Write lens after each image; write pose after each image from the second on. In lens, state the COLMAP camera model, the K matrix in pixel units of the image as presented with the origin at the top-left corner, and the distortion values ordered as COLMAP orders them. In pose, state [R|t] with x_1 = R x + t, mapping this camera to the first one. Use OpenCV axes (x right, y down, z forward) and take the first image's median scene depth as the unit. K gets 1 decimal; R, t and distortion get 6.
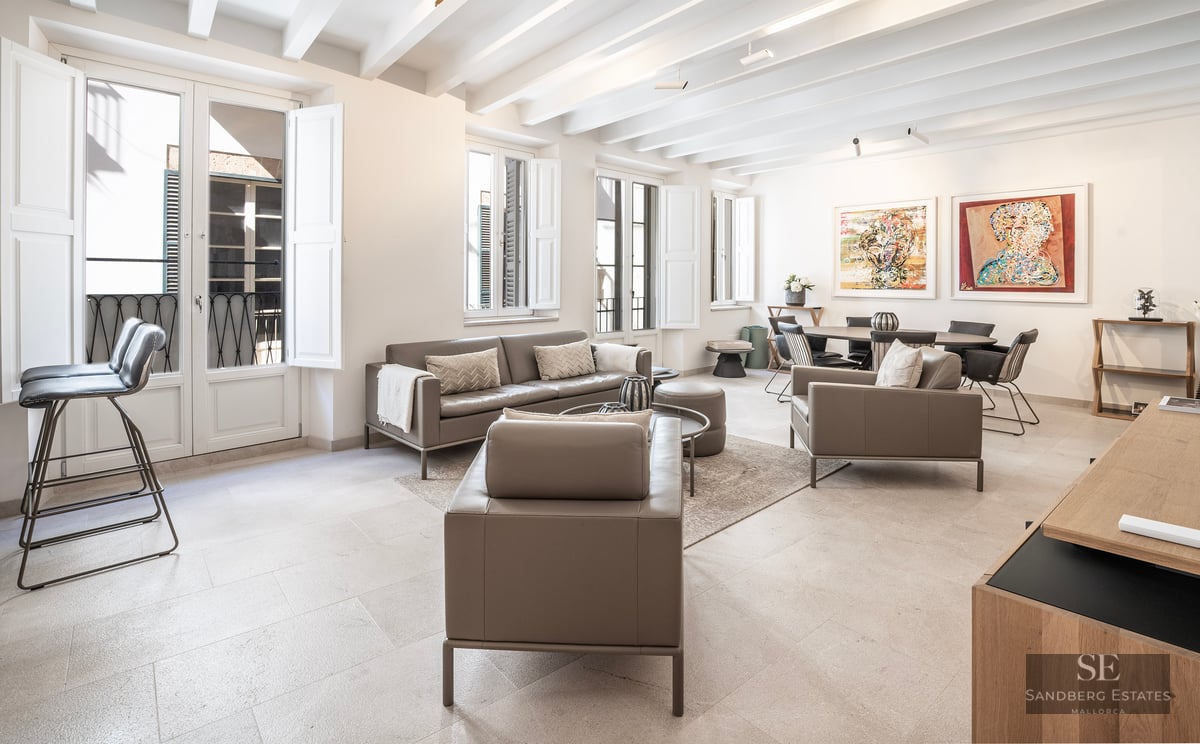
lens RADIAL K [[542.7, 0, 602.5], [0, 542.7, 283.9], [0, 0, 1]] dist [-0.004396, -0.000601]
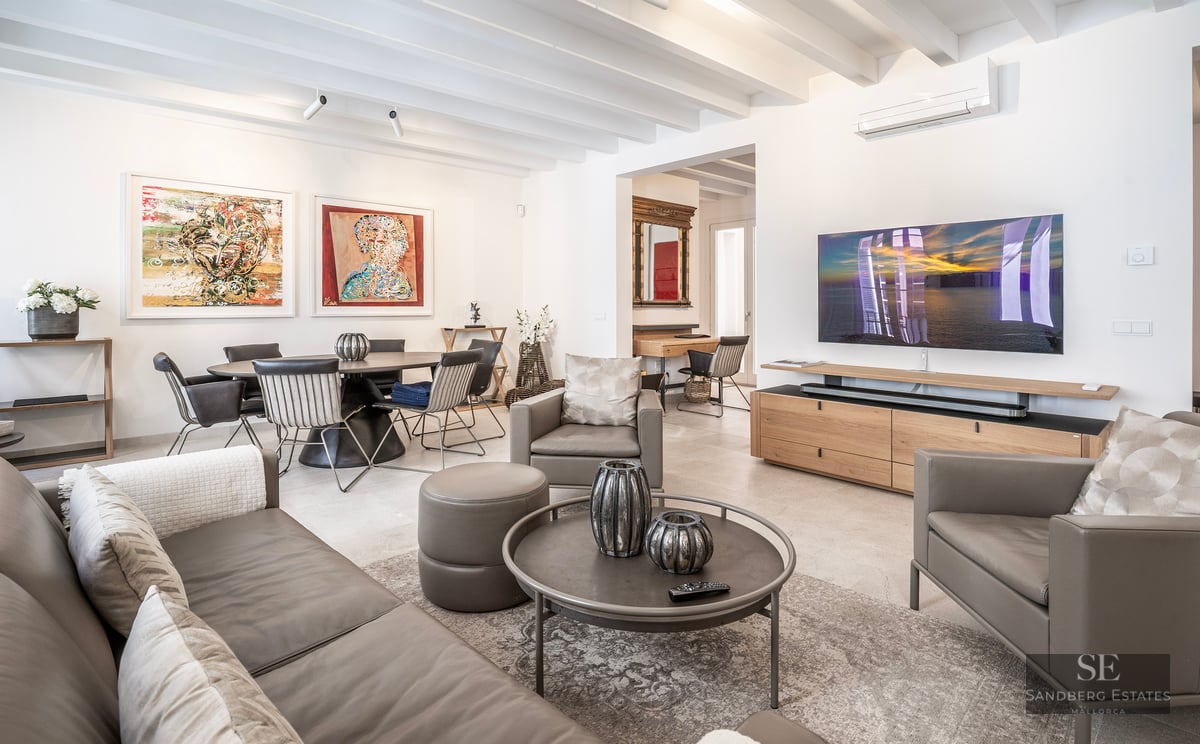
lens RADIAL K [[592.8, 0, 600.2], [0, 592.8, 311.7], [0, 0, 1]] dist [-0.003831, -0.000546]
pose [[0.006793, -0.019737, 0.999782, -0.271469], [0.003642, 0.999799, 0.019712, 0.003947], [-0.999970, 0.003507, 0.006863, 0.520565]]
